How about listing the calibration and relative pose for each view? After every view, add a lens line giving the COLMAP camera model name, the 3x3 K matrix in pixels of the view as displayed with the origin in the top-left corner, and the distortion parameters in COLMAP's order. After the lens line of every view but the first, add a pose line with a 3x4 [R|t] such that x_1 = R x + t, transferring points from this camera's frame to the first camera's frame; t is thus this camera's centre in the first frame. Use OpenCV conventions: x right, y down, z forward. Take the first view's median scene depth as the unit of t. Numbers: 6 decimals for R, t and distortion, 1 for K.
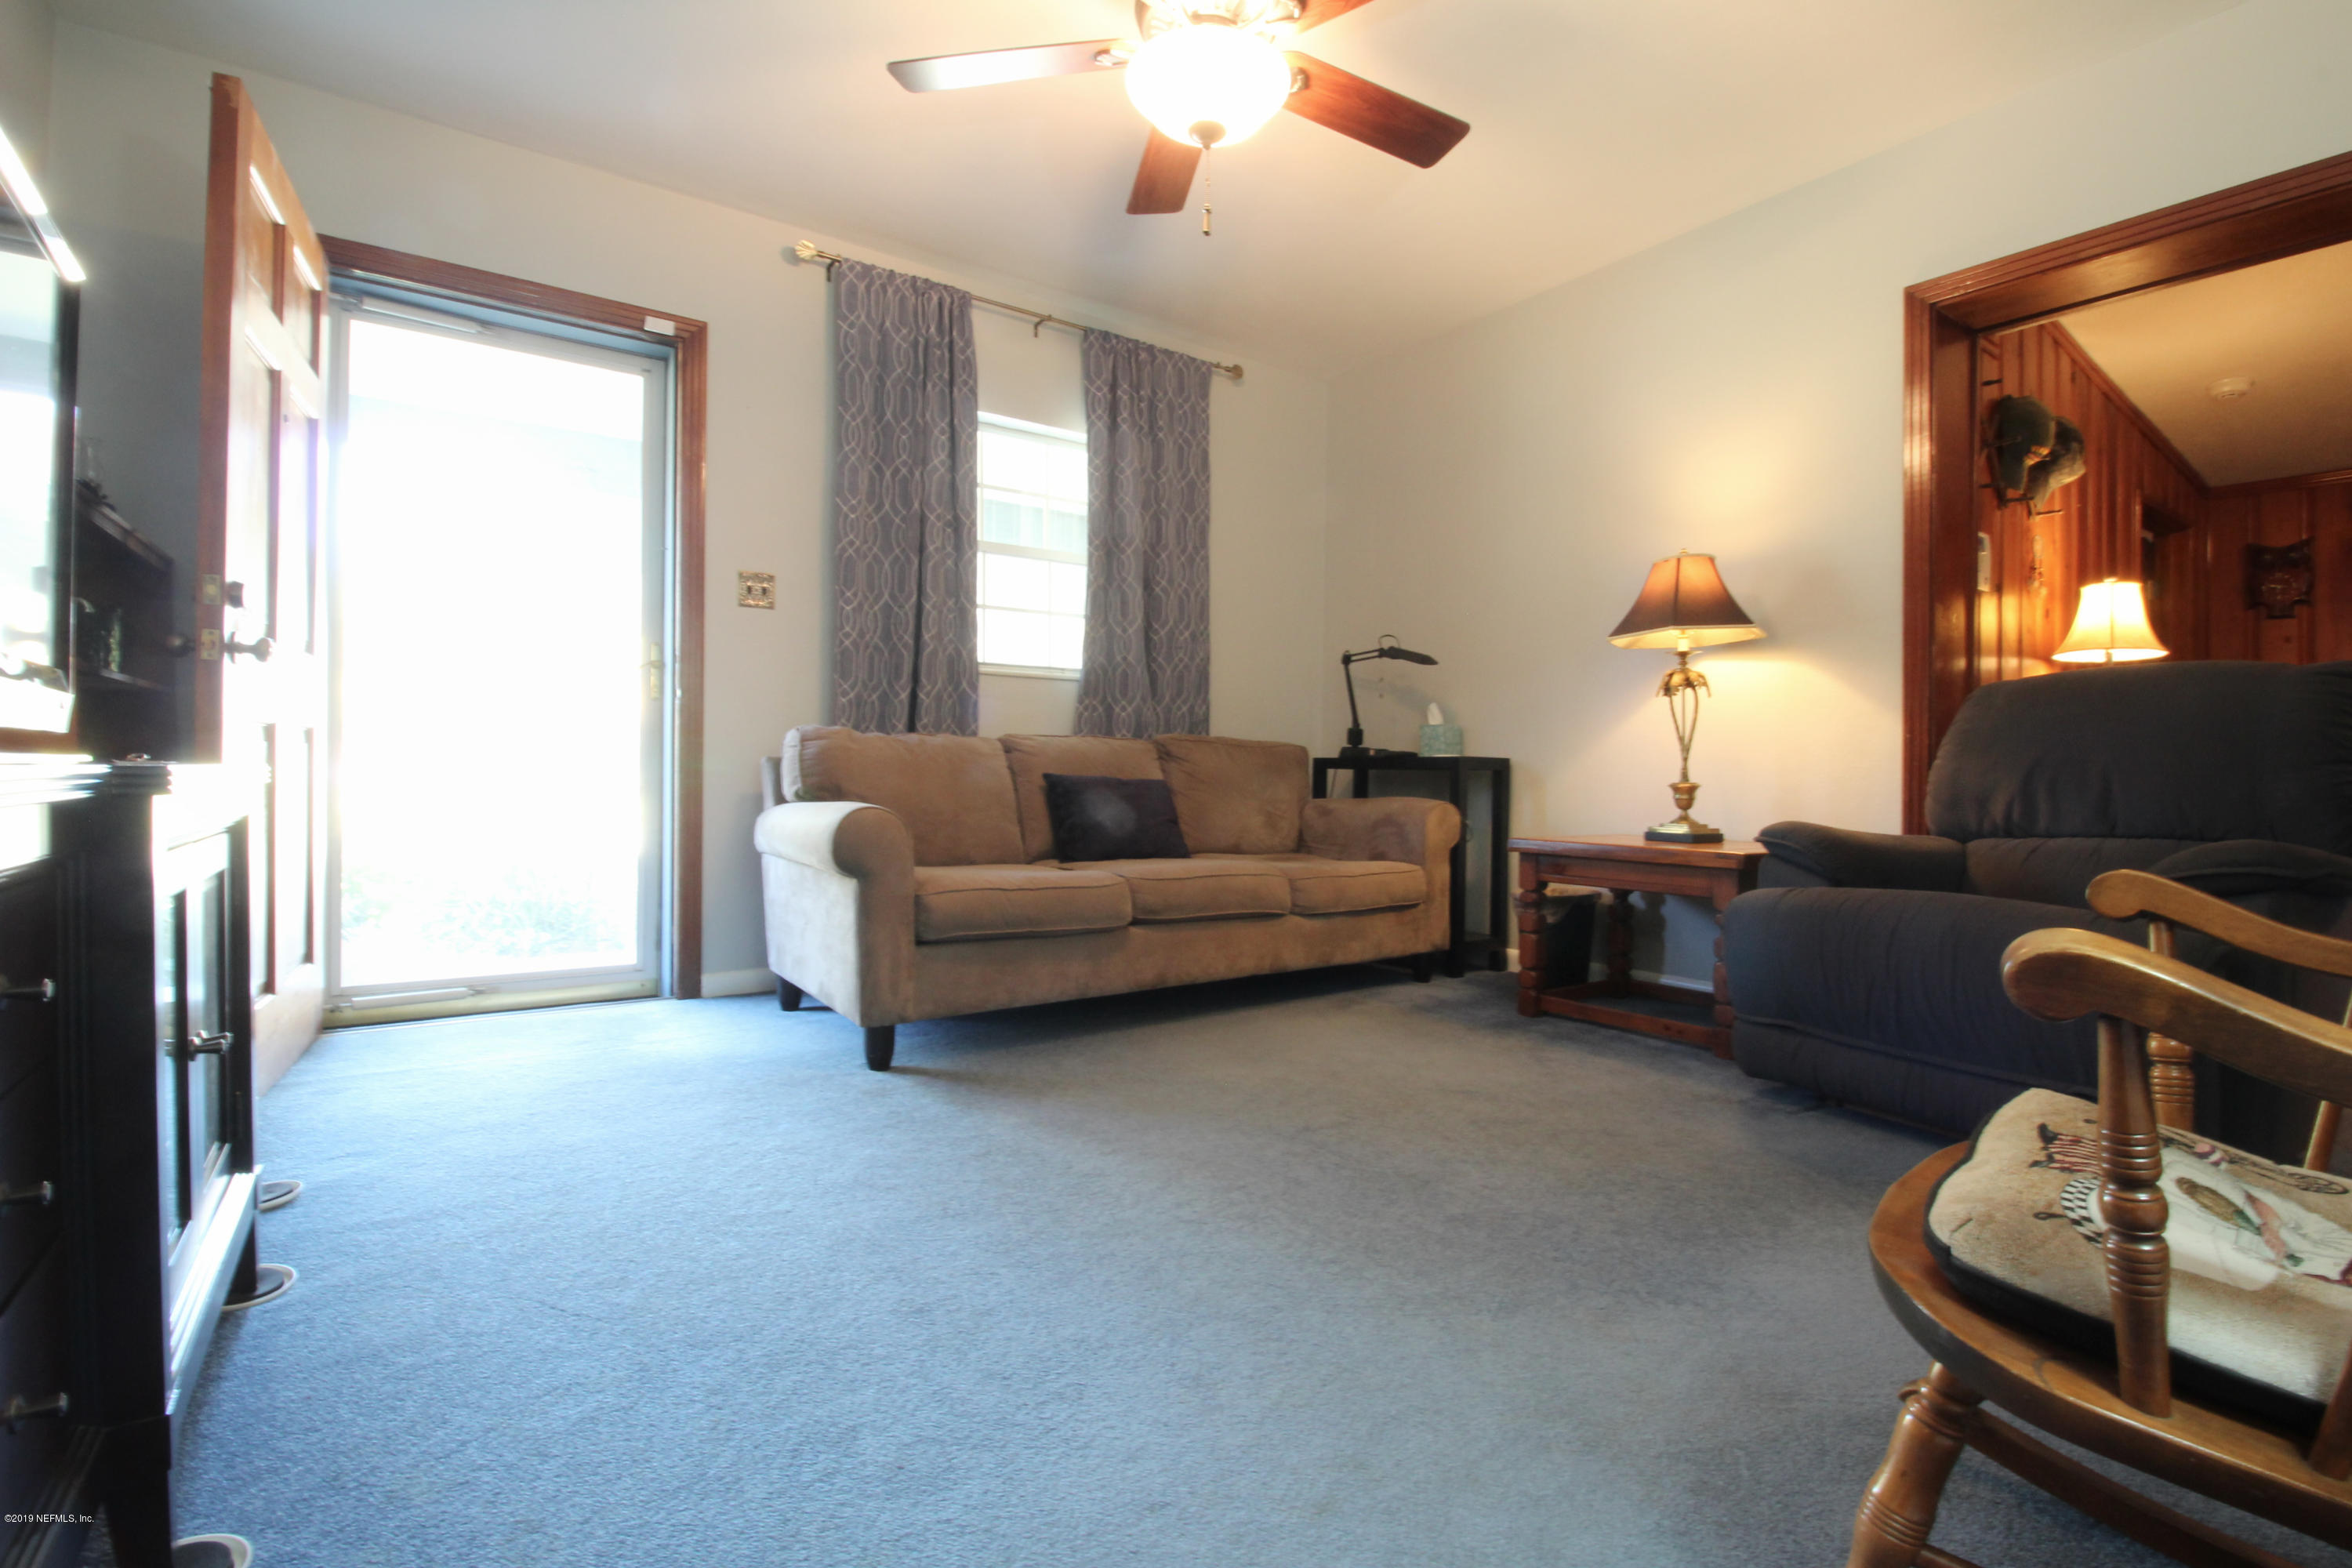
lens RADIAL K [[1098.1, 0, 1170.4], [0, 1098.1, 780.5], [0, 0, 1]] dist [-0.010787, -0.003962]
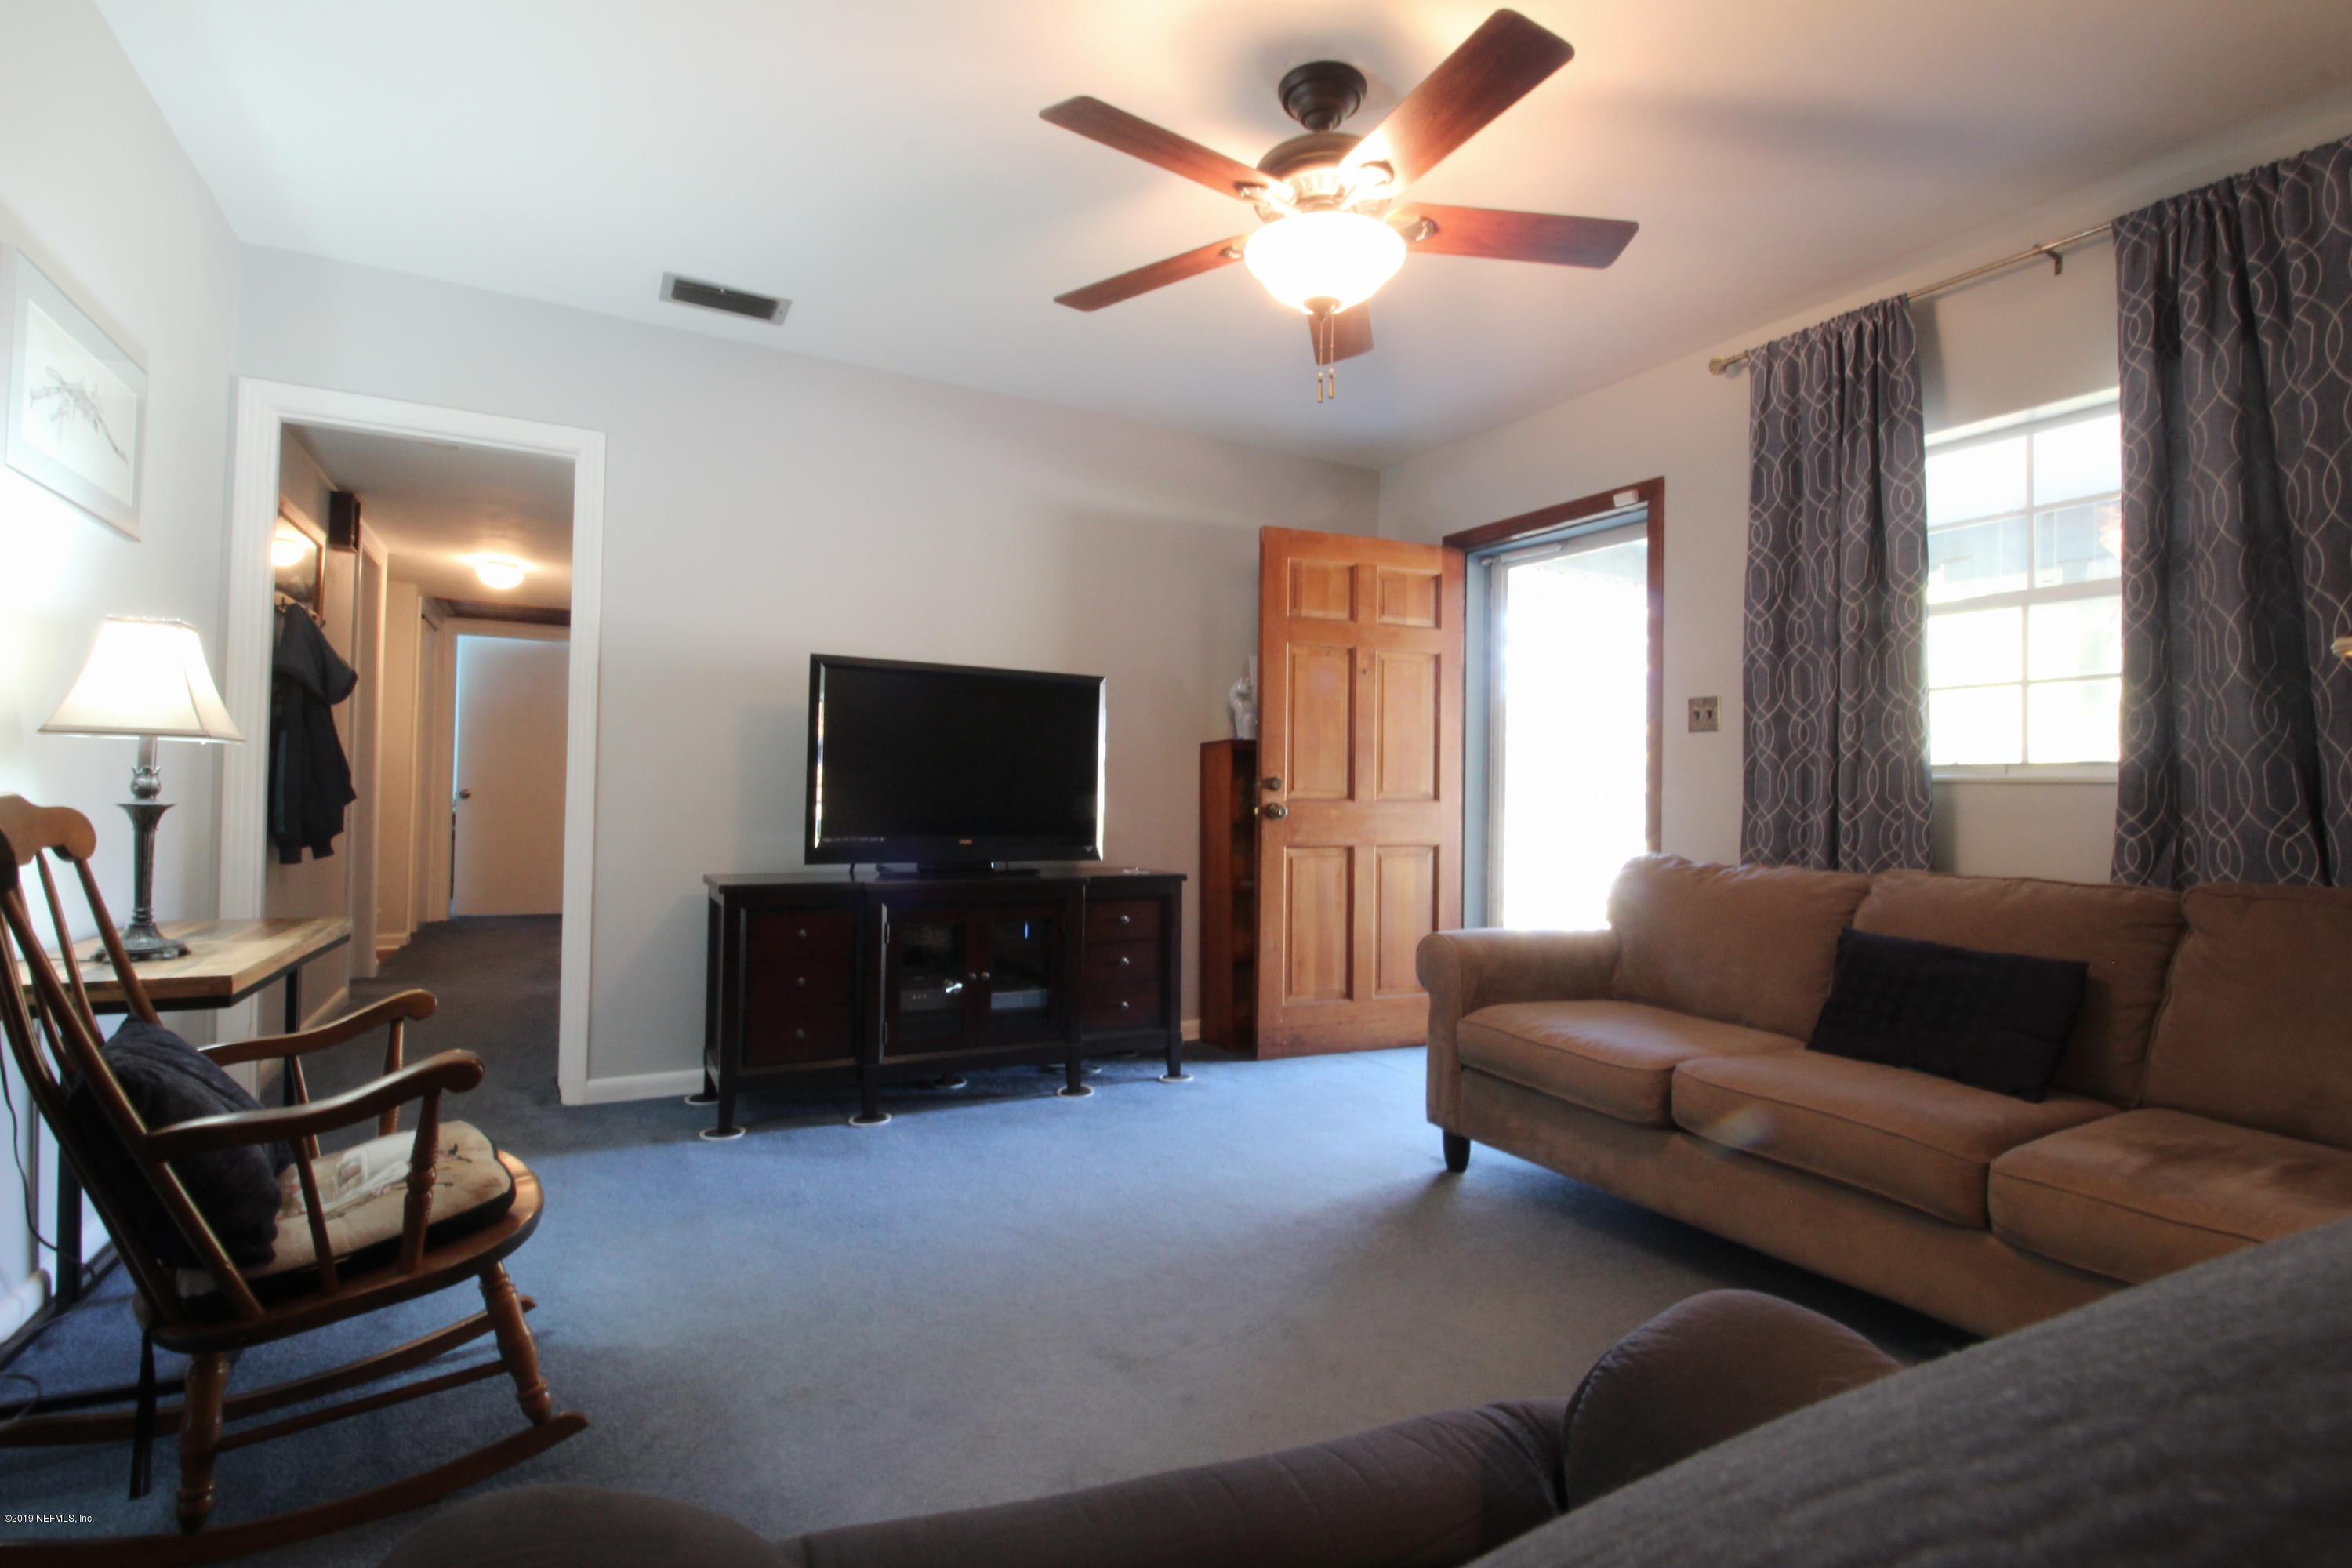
lens RADIAL K [[1098.1, 0, 1180.8], [0, 1098.1, 781.8], [0, 0, 1]] dist [-0.010787, -0.003962]
pose [[-0.111531, -0.028322, -0.993357, 0.510575], [-0.029100, 0.999258, -0.025223, -0.053446], [0.993335, 0.026094, -0.112272, 0.476323]]
